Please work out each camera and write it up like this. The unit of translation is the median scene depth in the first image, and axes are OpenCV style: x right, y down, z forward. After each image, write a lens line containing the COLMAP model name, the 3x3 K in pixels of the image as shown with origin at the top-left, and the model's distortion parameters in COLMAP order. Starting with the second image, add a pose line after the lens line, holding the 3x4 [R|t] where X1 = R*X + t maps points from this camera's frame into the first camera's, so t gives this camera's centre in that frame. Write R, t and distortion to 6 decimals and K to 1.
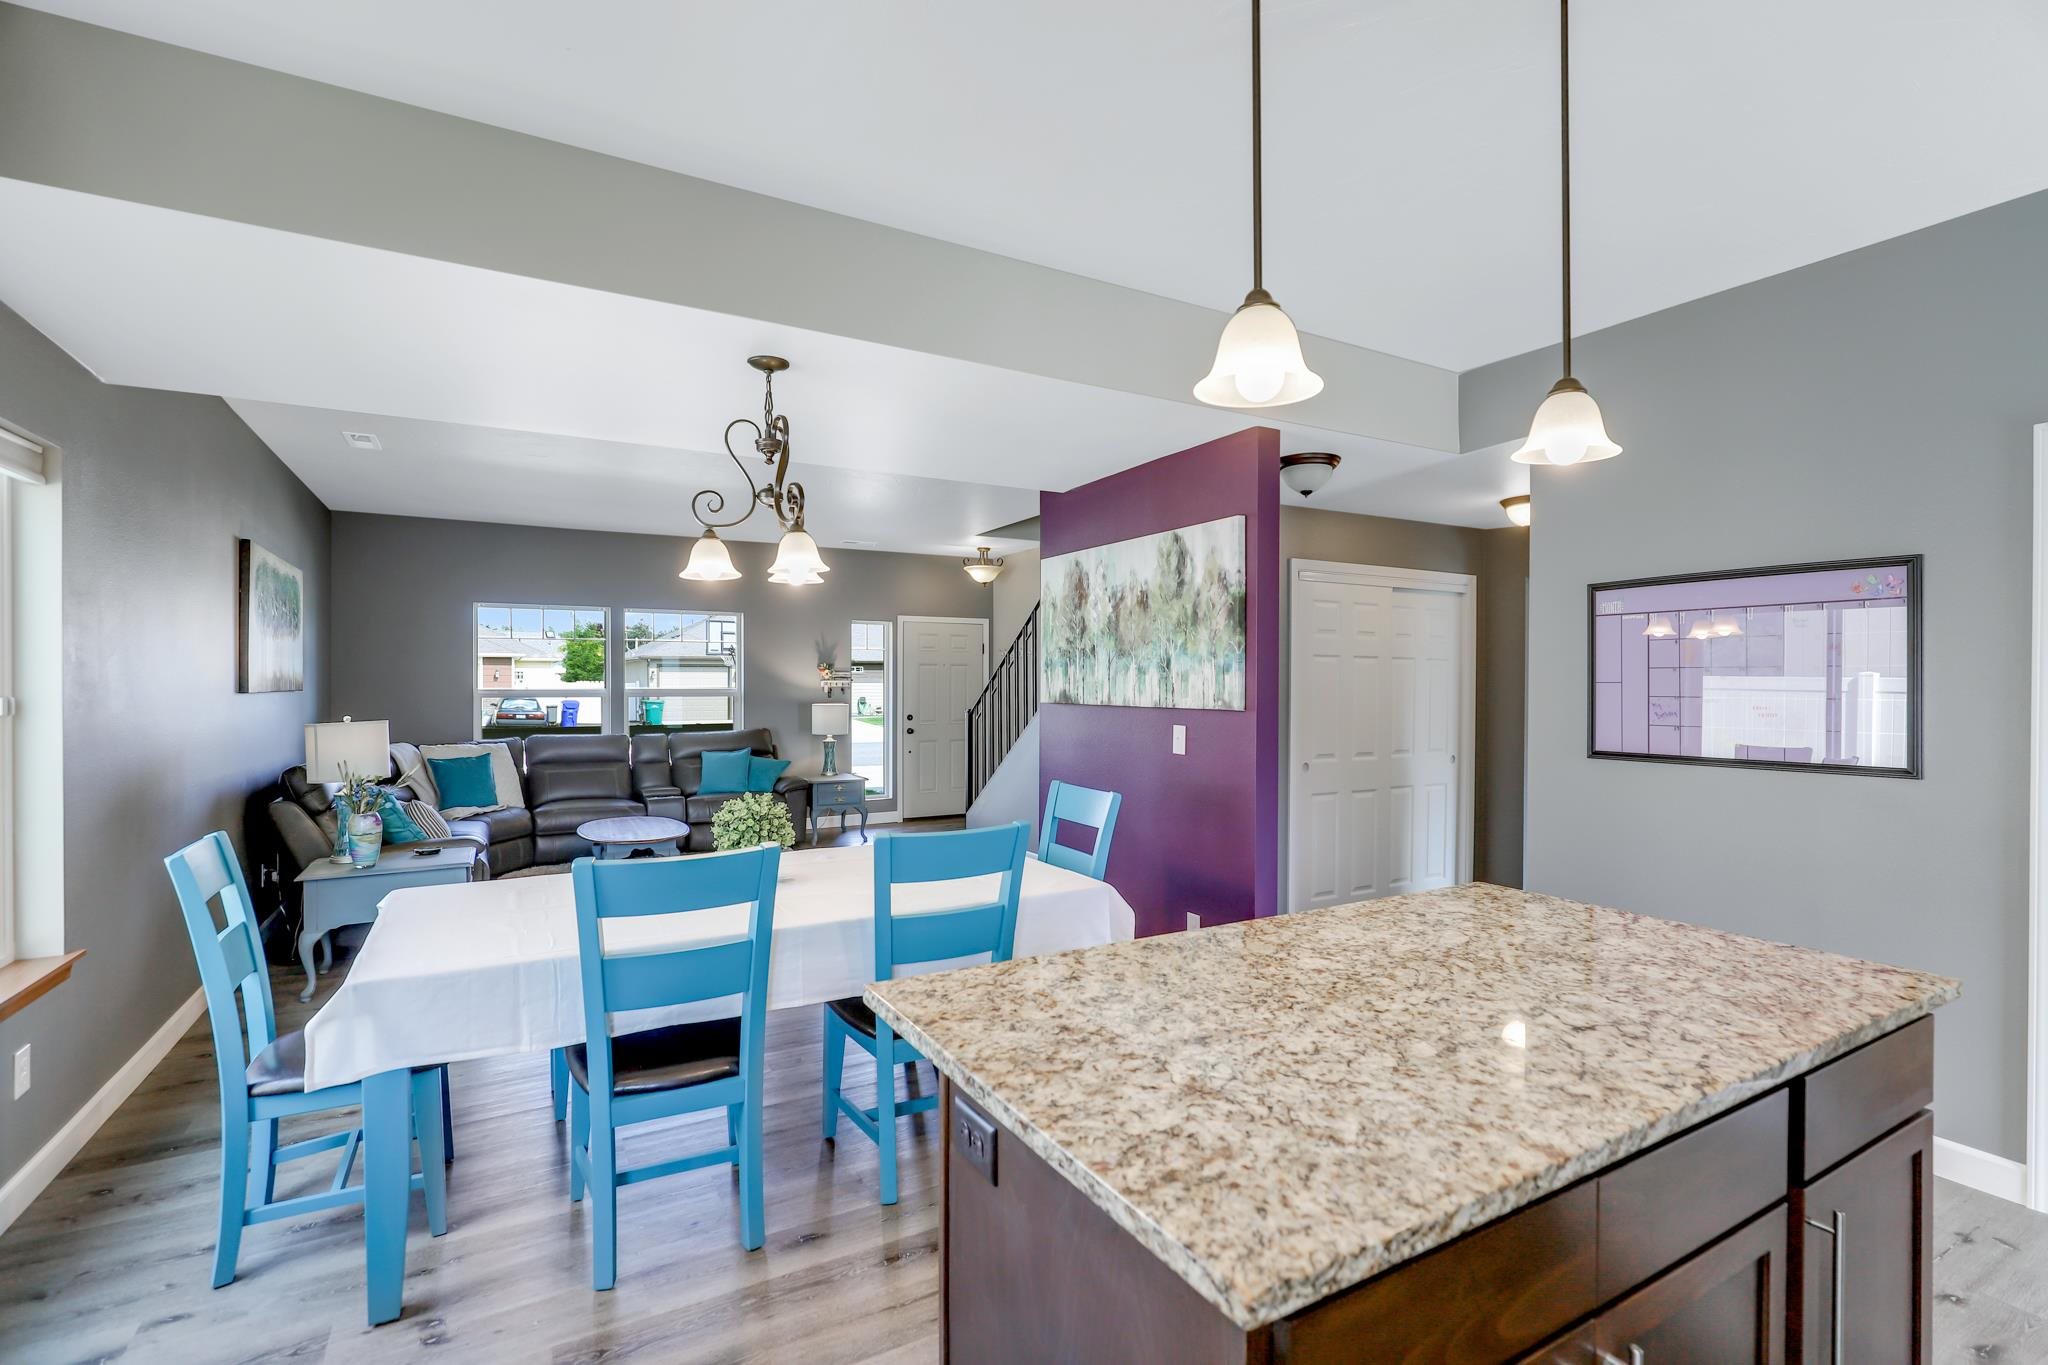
lens RADIAL K [[932.8, 0, 1041.2], [0, 932.8, 680.5], [0, 0, 1]] dist [0.000145, 0.000020]
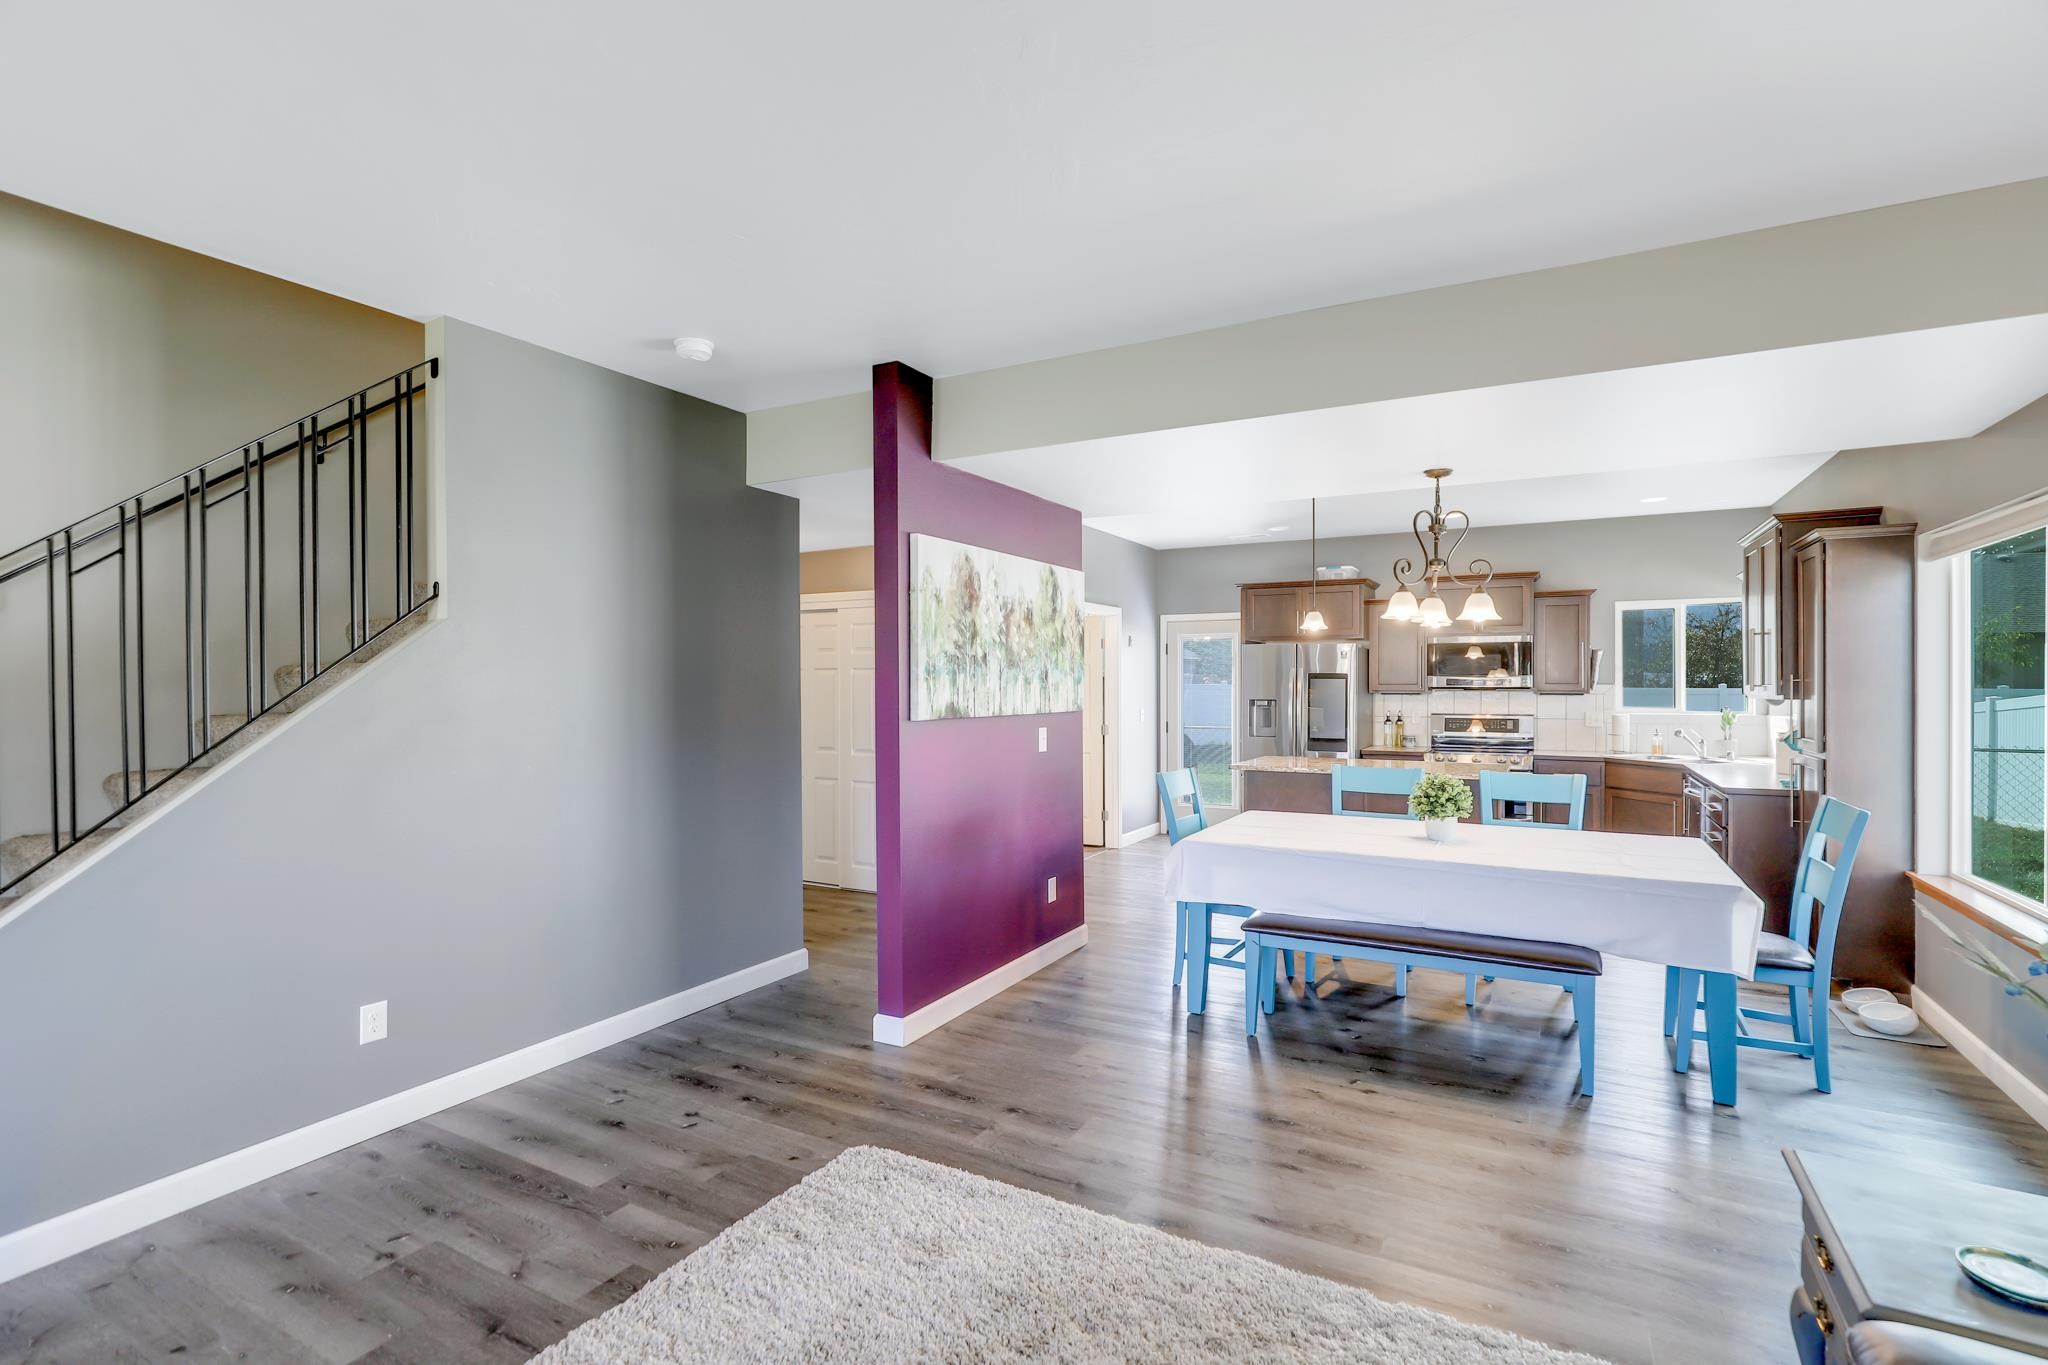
lens RADIAL K [[919.6, 0, 1021.2], [0, 919.6, 692.2], [0, 0, 1]] dist [-0.003260, 0.000067]
pose [[-0.490724, -0.008920, 0.871269, -0.774010], [0.000388, 0.999945, 0.010456, -0.008303], [-0.871315, 0.005469, -0.490694, 1.436489]]
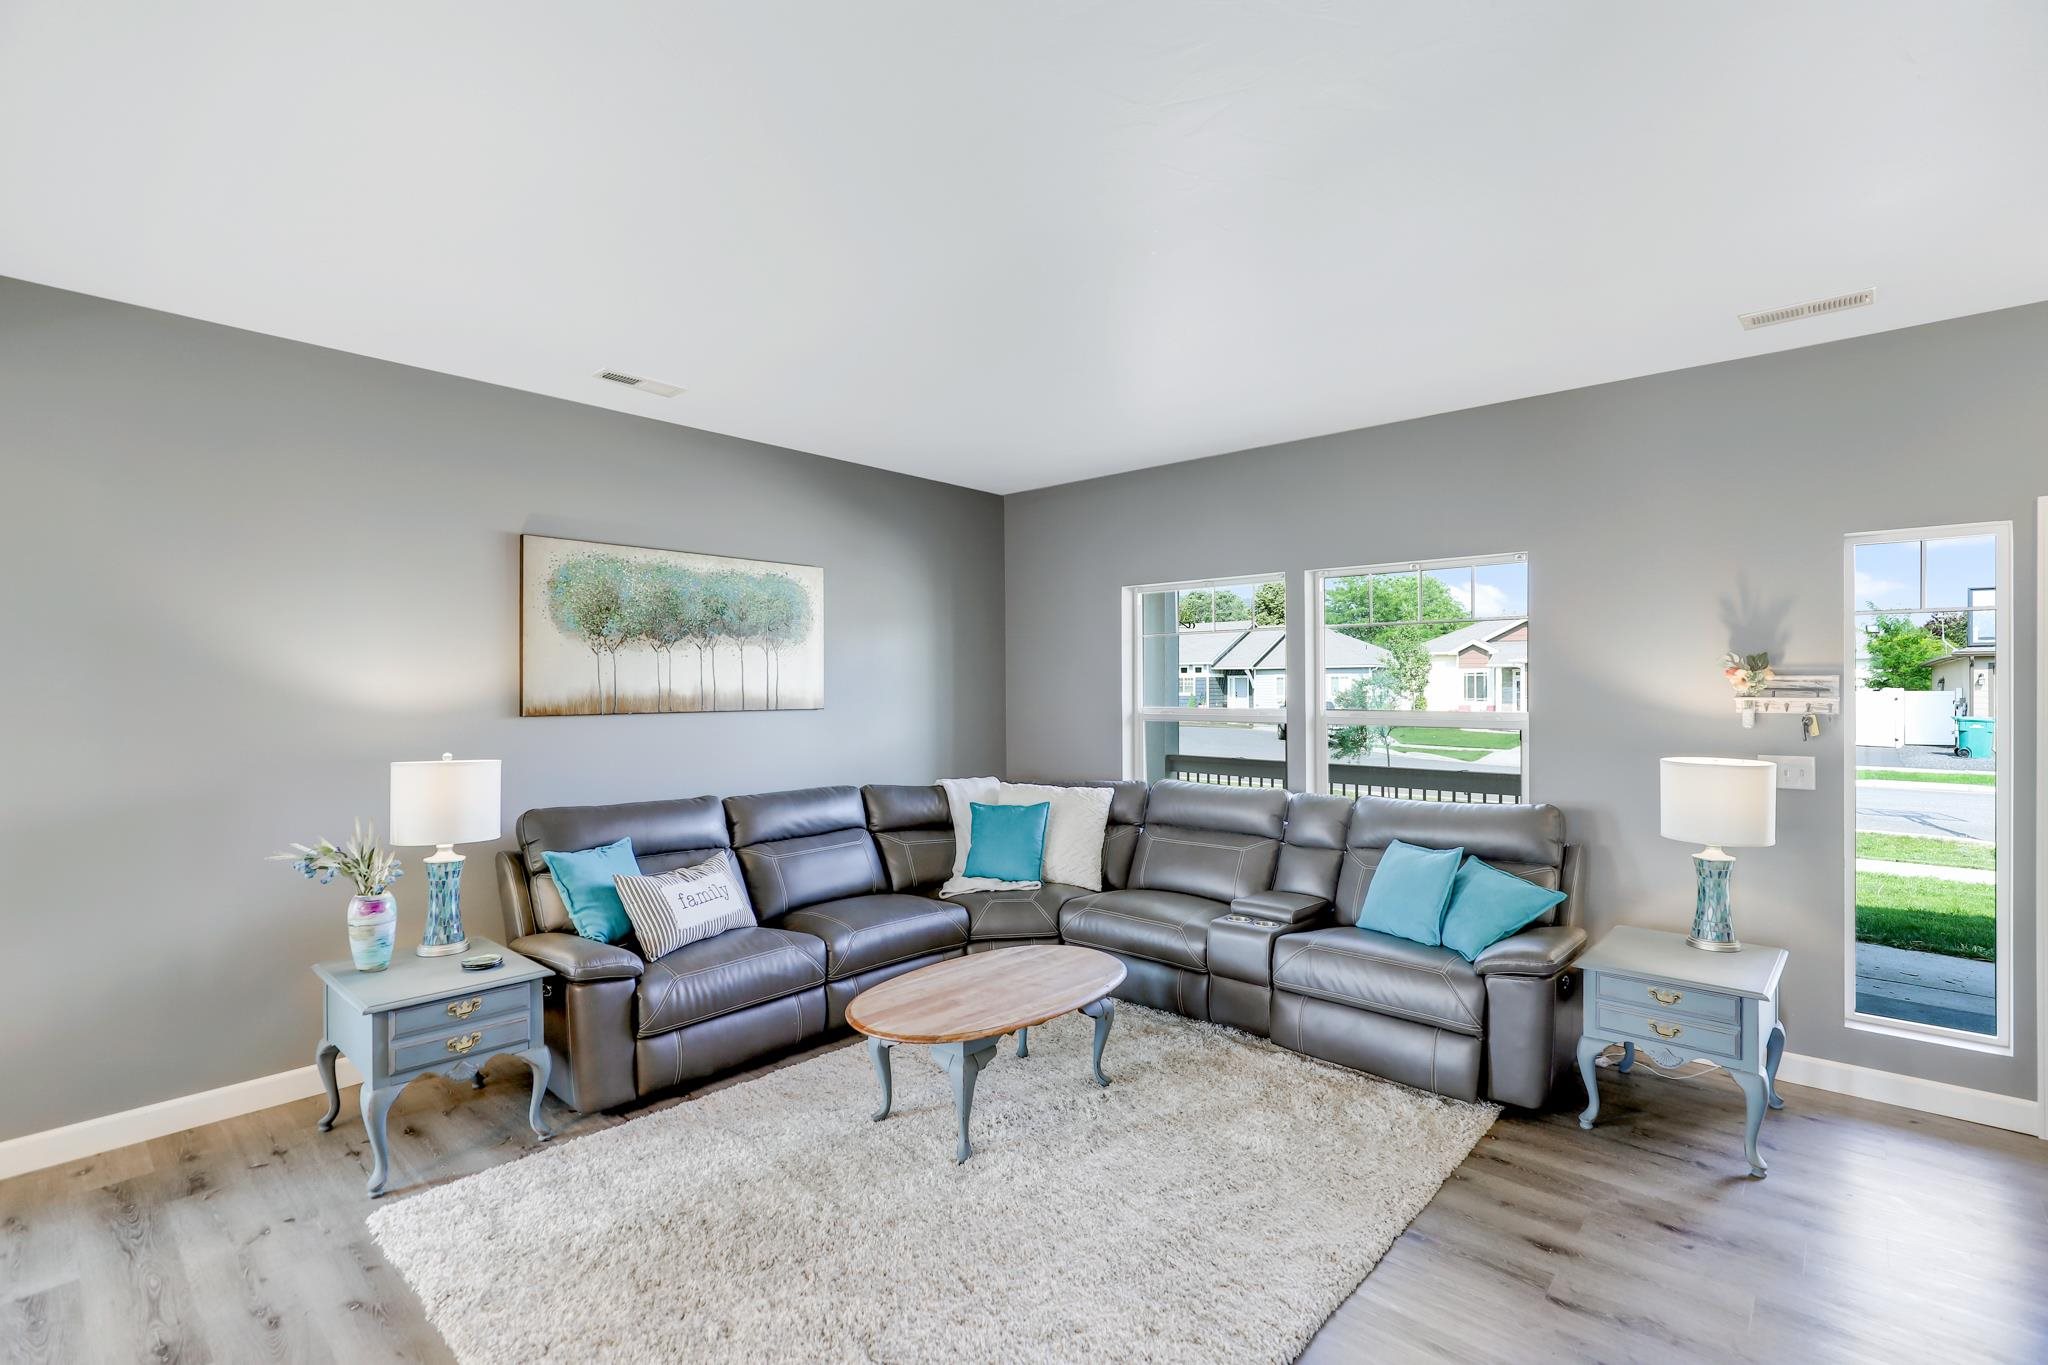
lens RADIAL K [[944.9, 0, 1029.2], [0, 944.9, 686.1], [0, 0, 1]] dist [-0.008978, -0.001123]
pose [[0.312532, -0.003192, -0.949902, 0.094672], [0.004648, 0.999988, -0.001831, -0.011053], [0.949896, -0.003843, 0.312543, 1.206358]]
